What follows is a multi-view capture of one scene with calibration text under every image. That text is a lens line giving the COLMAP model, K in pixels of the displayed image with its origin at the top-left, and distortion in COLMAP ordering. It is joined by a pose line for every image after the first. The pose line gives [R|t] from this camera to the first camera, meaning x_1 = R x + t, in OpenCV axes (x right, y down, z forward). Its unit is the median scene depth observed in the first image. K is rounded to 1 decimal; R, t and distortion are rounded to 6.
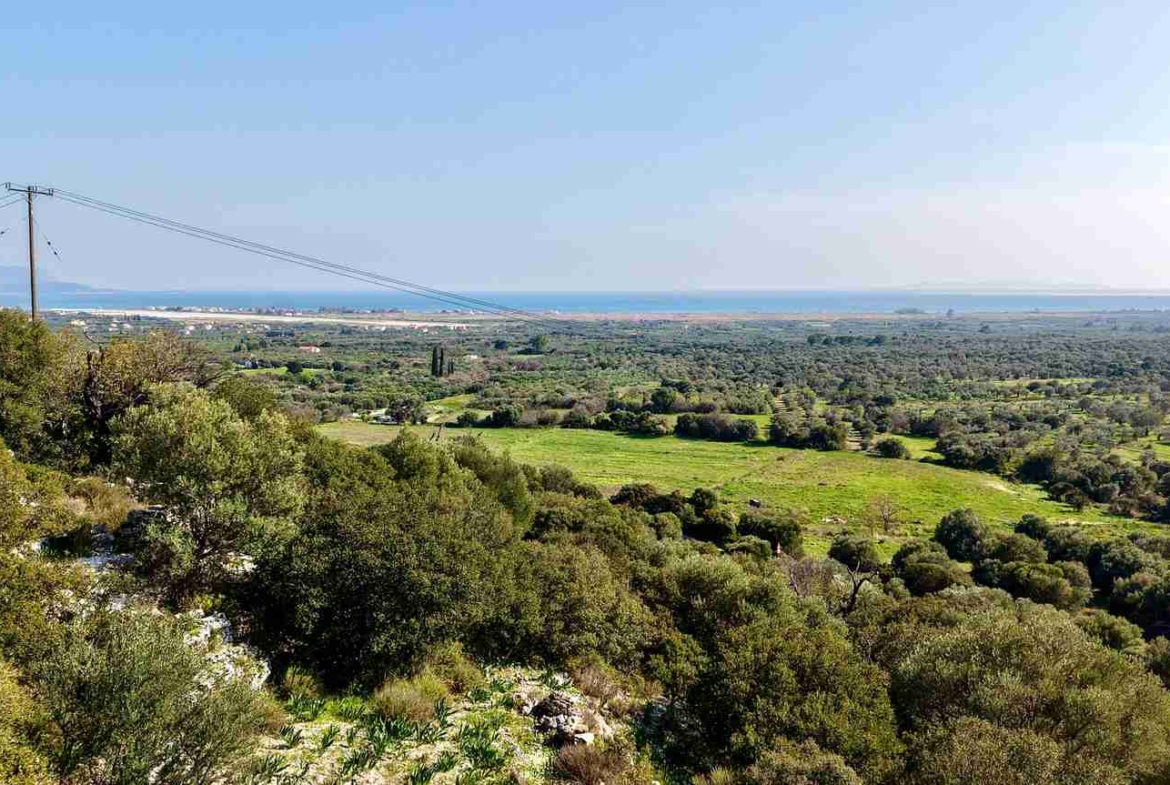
lens RADIAL K [[924.8, 0, 579.0], [0, 924.8, 389.6], [0, 0, 1]] dist [0.058189, -0.086742]
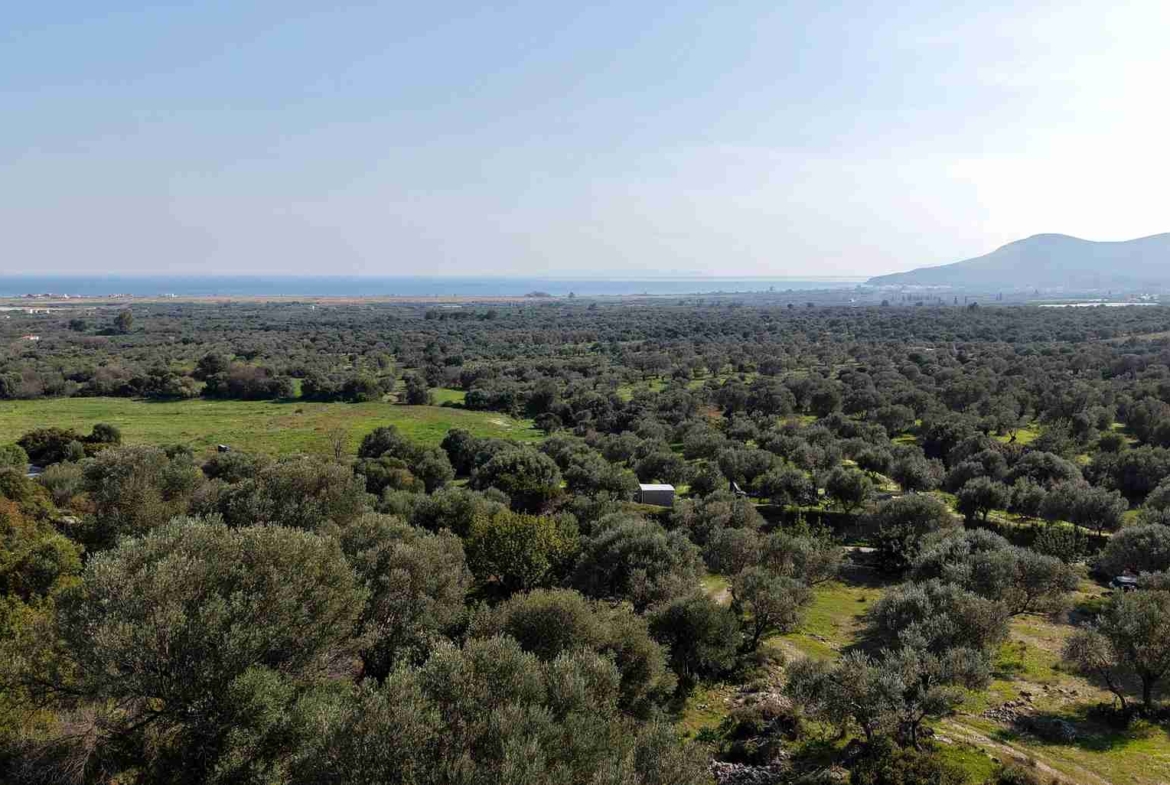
lens RADIAL K [[924.8, 0, 579.2], [0, 924.8, 390.4], [0, 0, 1]] dist [0.058189, -0.086742]
pose [[0.930743, -0.042728, 0.363169, 0.125646], [0.036968, 0.999056, 0.022801, 0.037894], [-0.363801, -0.007796, 0.931444, 0.001165]]
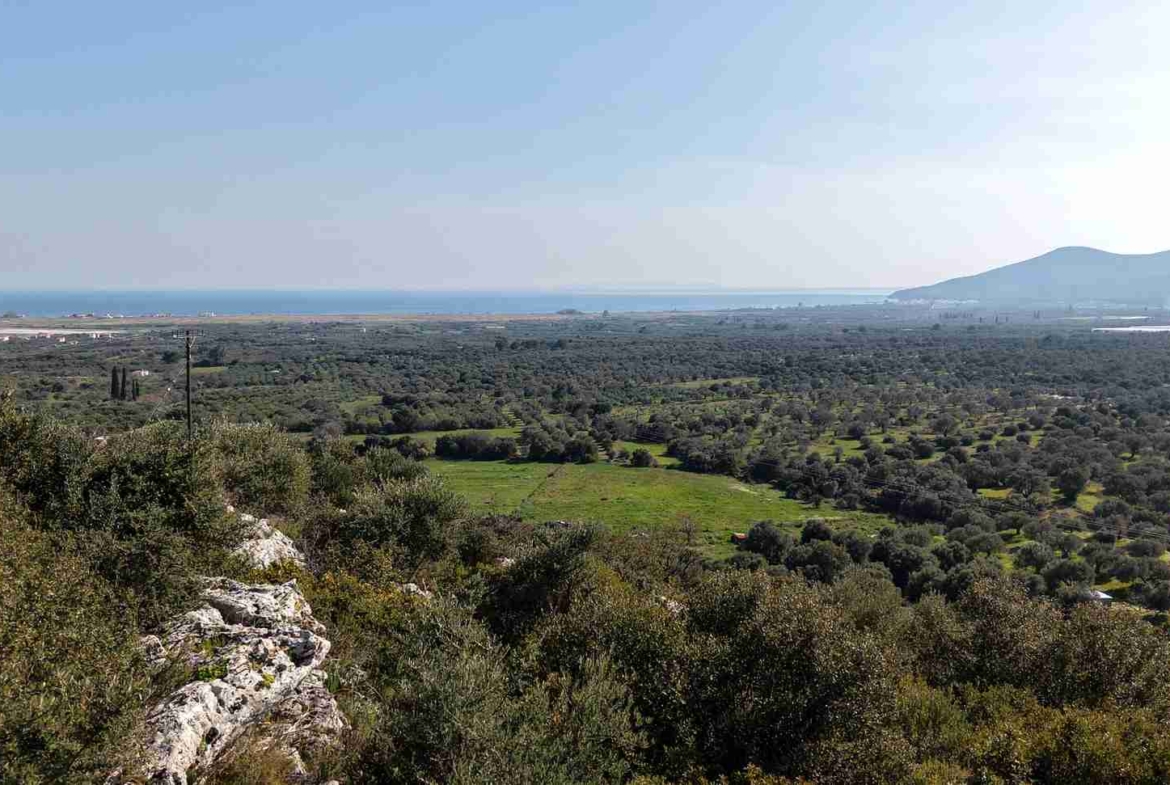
lens RADIAL K [[924.8, 0, 576.3], [0, 924.8, 391.5], [0, 0, 1]] dist [0.058189, -0.086742]
pose [[0.937454, -0.040771, 0.345714, -0.107953], [0.039705, 0.999160, 0.010167, -0.028807], [-0.345838, 0.004195, 0.938285, -0.009767]]
